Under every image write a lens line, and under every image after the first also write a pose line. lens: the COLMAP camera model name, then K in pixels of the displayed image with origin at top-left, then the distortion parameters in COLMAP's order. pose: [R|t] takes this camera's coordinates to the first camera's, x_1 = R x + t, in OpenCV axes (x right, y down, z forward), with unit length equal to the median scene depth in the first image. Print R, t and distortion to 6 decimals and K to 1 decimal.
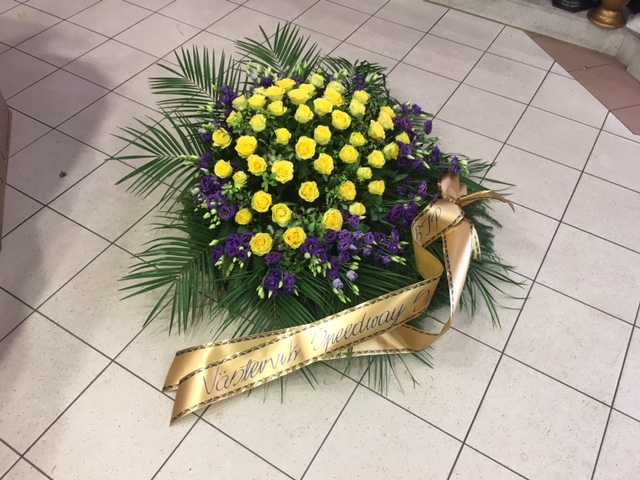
lens RADIAL K [[558.5, 0, 320.0], [0, 558.5, 240.0], [0, 0, 1]] dist [0.014348, 0.001291]
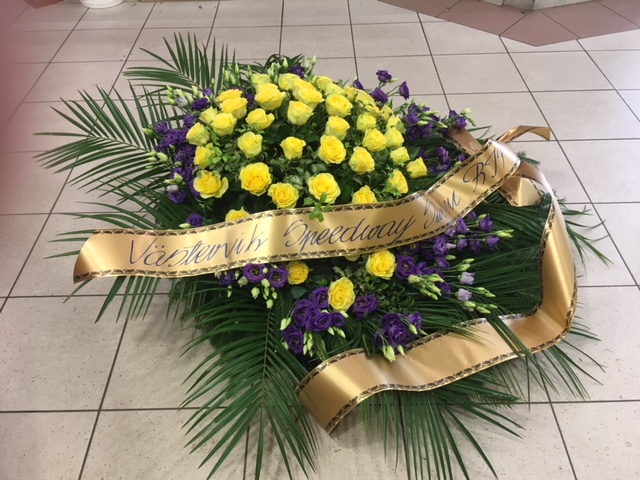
lens RADIAL K [[558.5, 0, 320.0], [0, 558.5, 240.0], [0, 0, 1]] dist [0.014348, 0.001291]
pose [[0.848733, -0.407521, 0.337015, -0.315102], [0.433637, 0.901084, -0.002467, -0.060843], [-0.302673, 0.148236, 0.941496, 0.326665]]
